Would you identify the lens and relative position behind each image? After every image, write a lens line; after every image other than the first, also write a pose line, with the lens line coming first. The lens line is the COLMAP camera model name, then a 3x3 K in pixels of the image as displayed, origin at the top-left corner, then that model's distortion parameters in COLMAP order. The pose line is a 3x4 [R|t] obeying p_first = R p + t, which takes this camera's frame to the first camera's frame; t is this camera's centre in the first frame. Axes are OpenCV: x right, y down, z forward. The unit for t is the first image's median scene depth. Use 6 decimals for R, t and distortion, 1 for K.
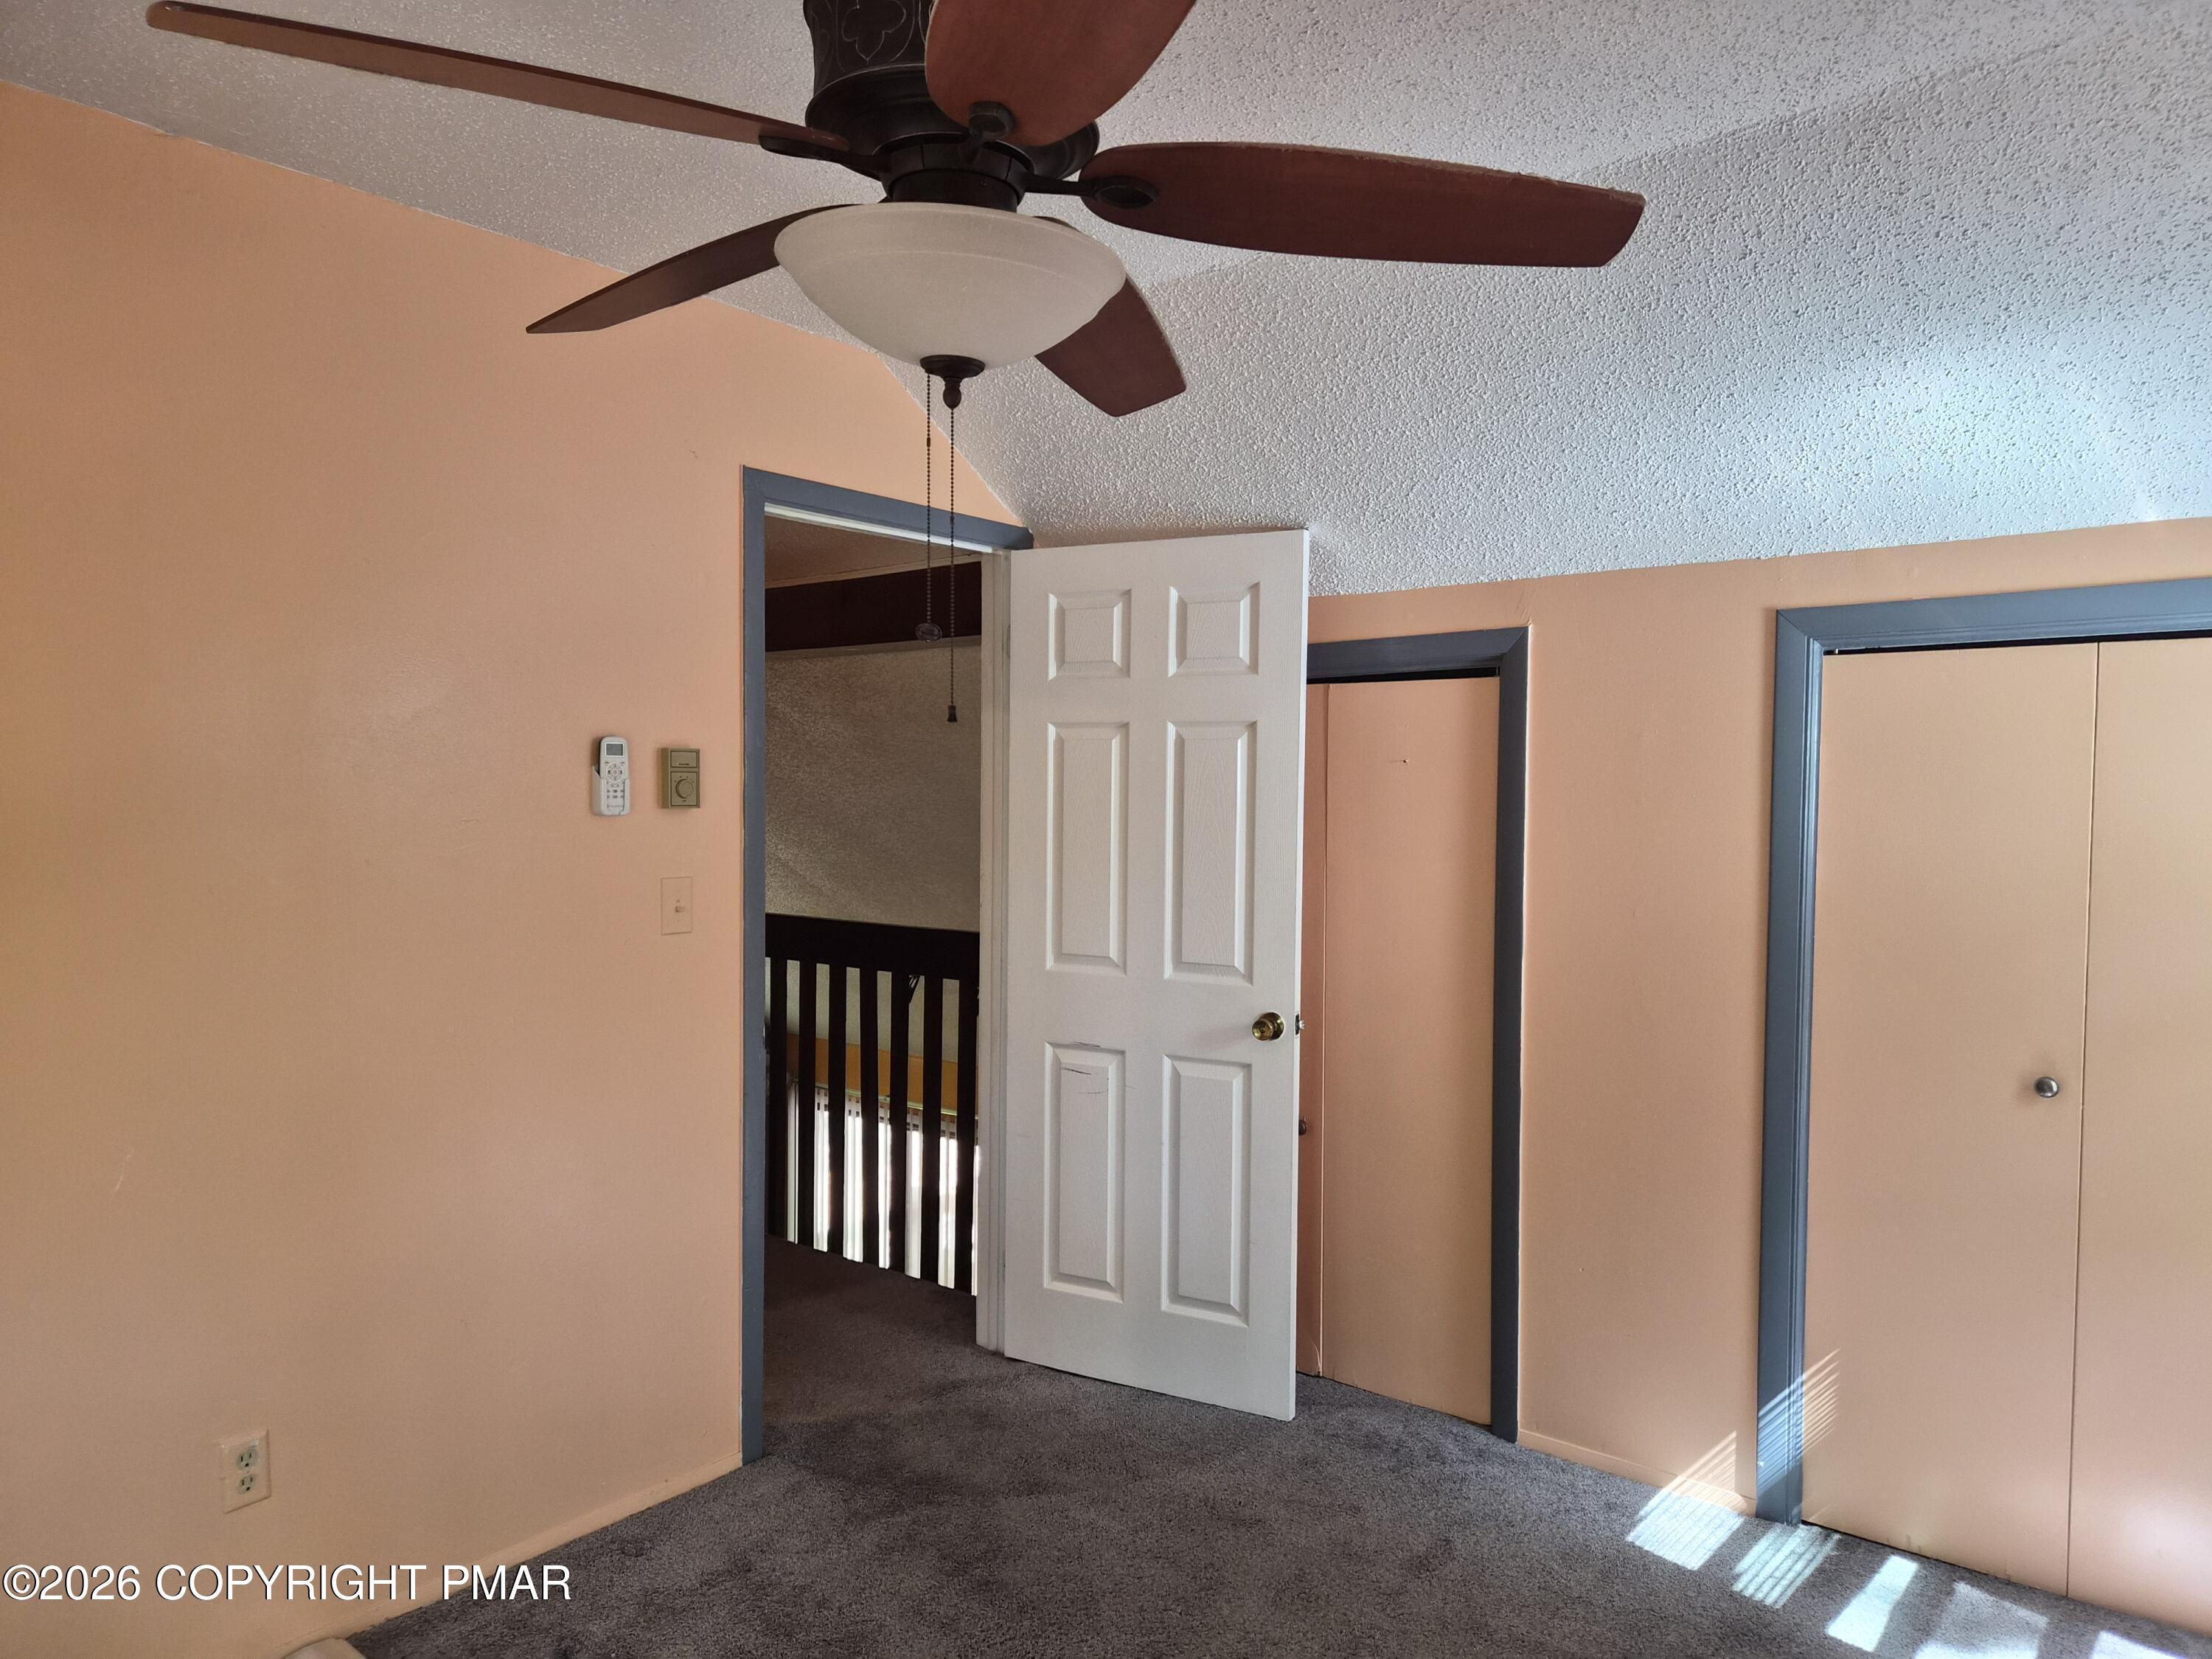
lens RADIAL K [[1498.9, 0, 1114.2], [0, 1498.9, 835.8], [0, 0, 1]] dist [0.057806, -0.048058]
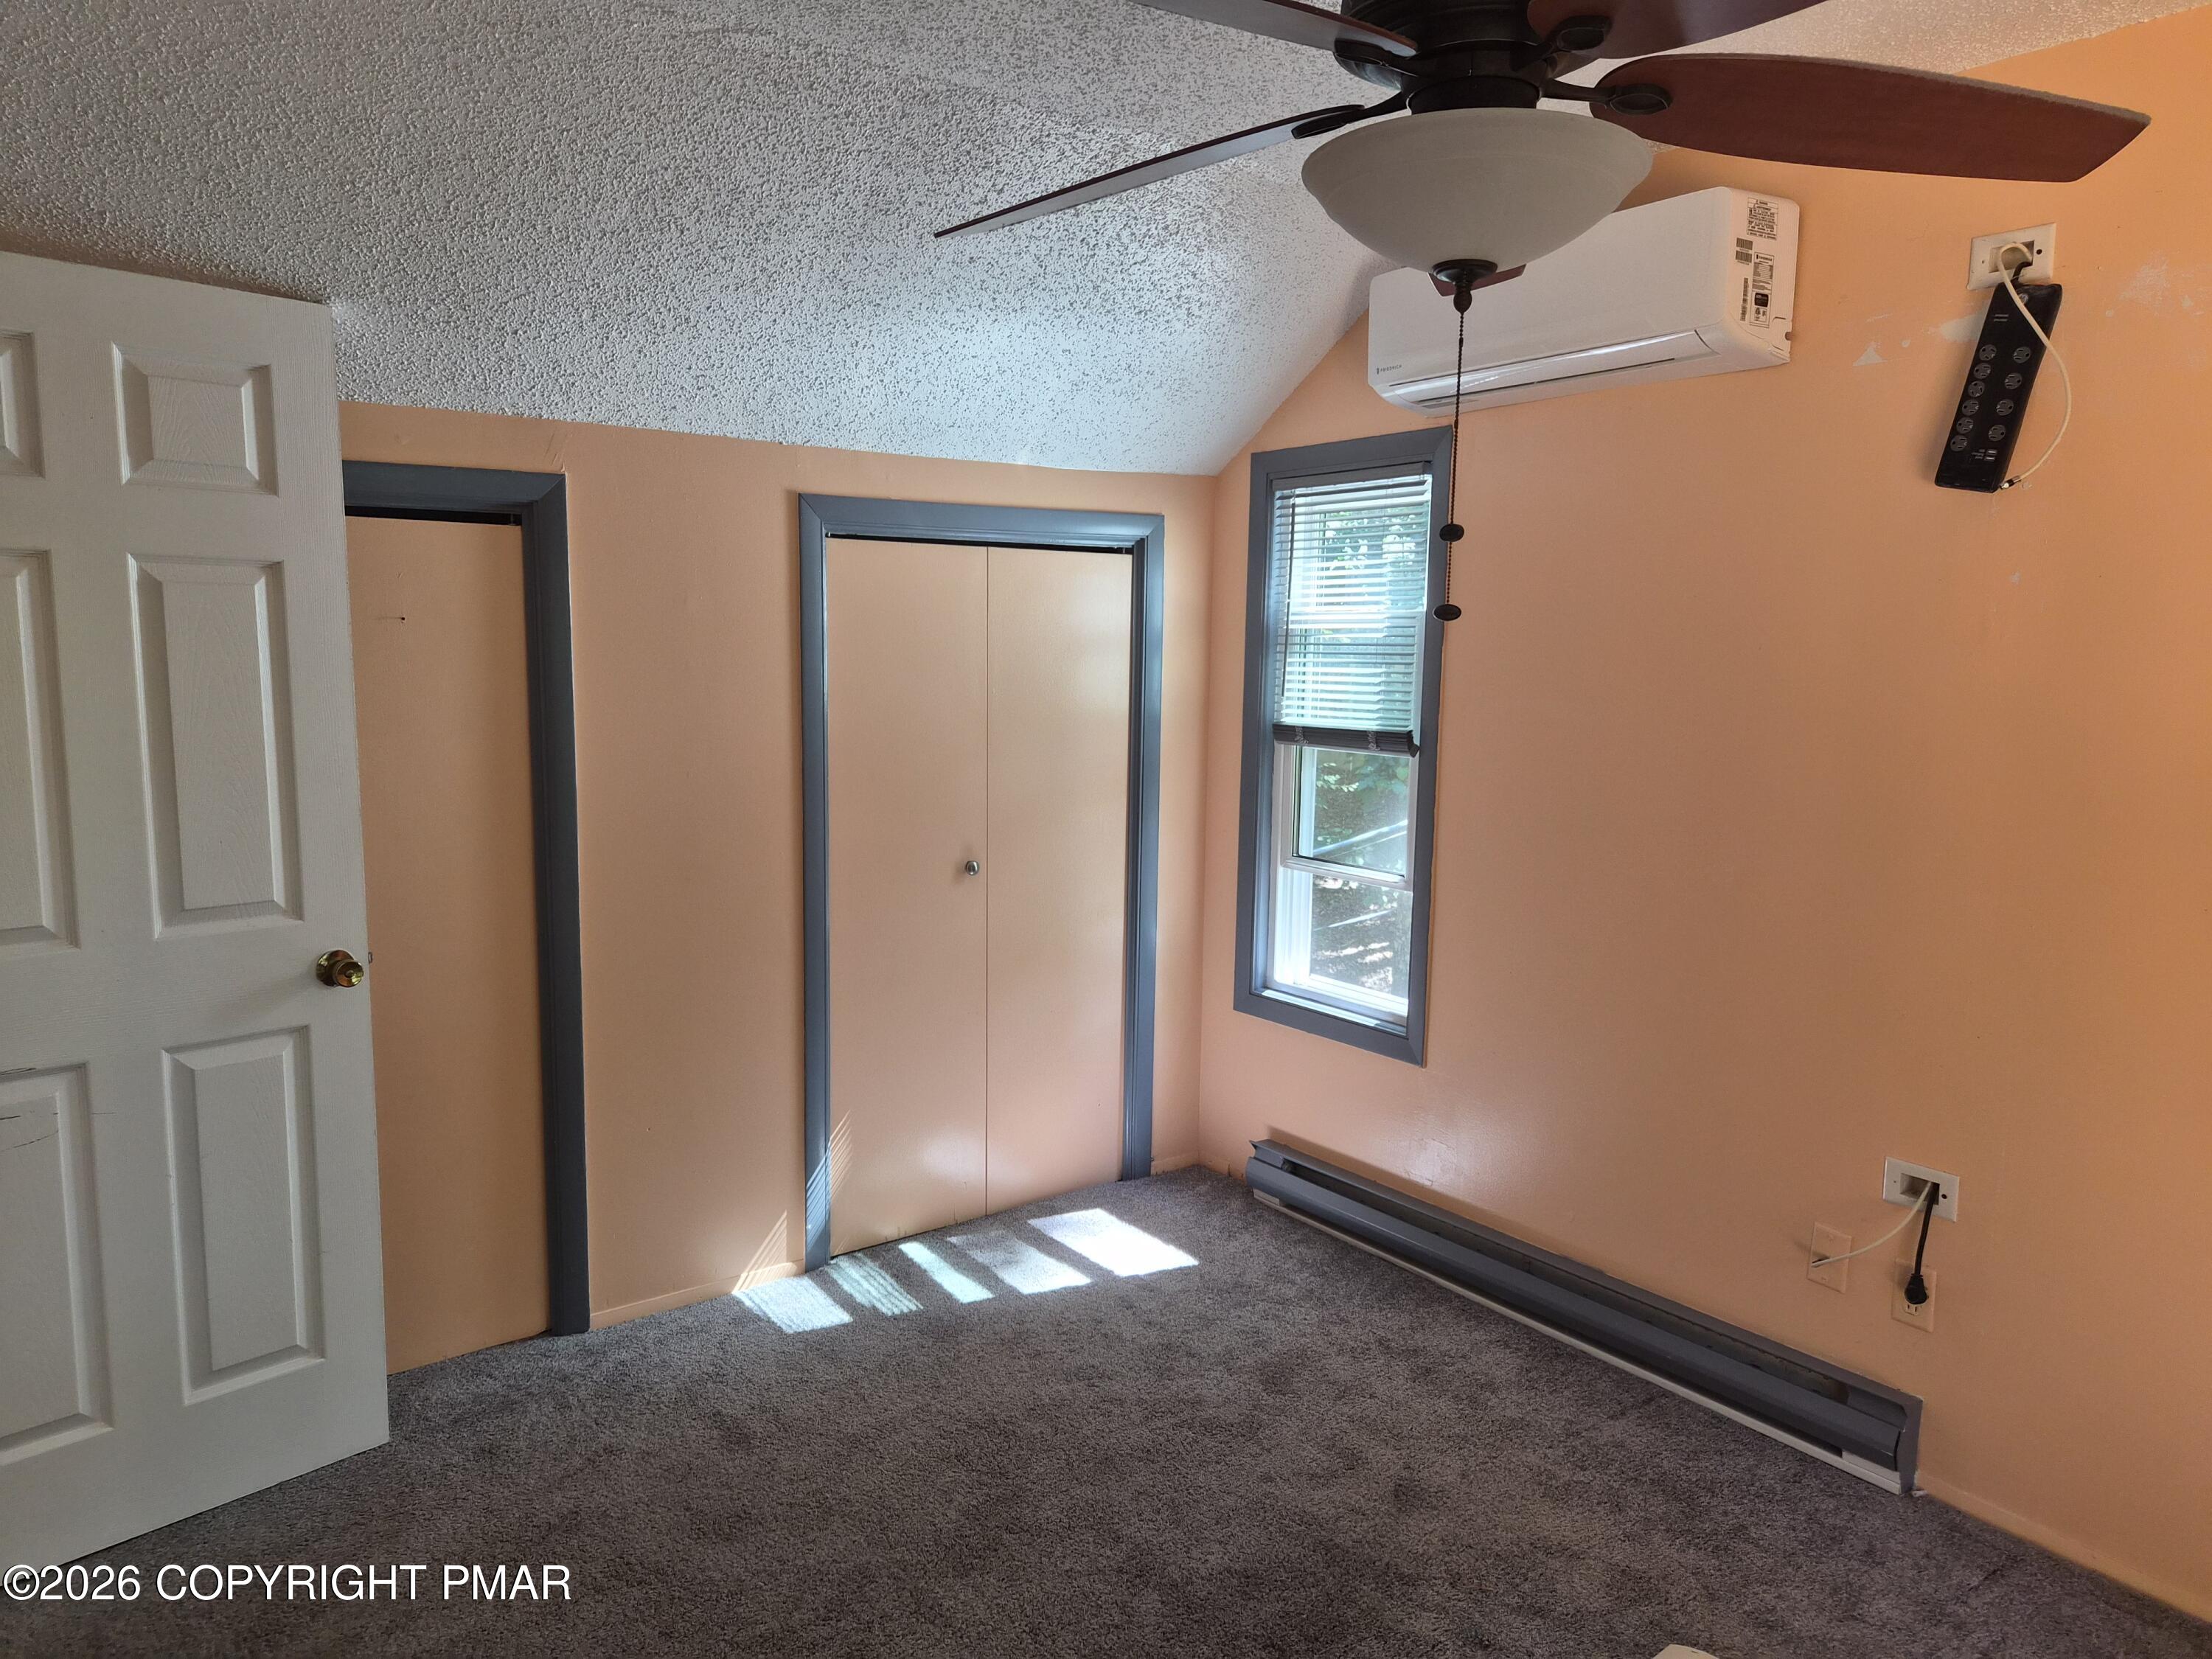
lens RADIAL K [[1498.9, 0, 1104.1], [0, 1498.9, 835.5], [0, 0, 1]] dist [0.057806, -0.048058]
pose [[0.243757, -0.130189, 0.961058, -0.543278], [0.023665, 0.991453, 0.128304, -0.030341], [-0.969547, -0.008532, 0.244755, 0.441805]]
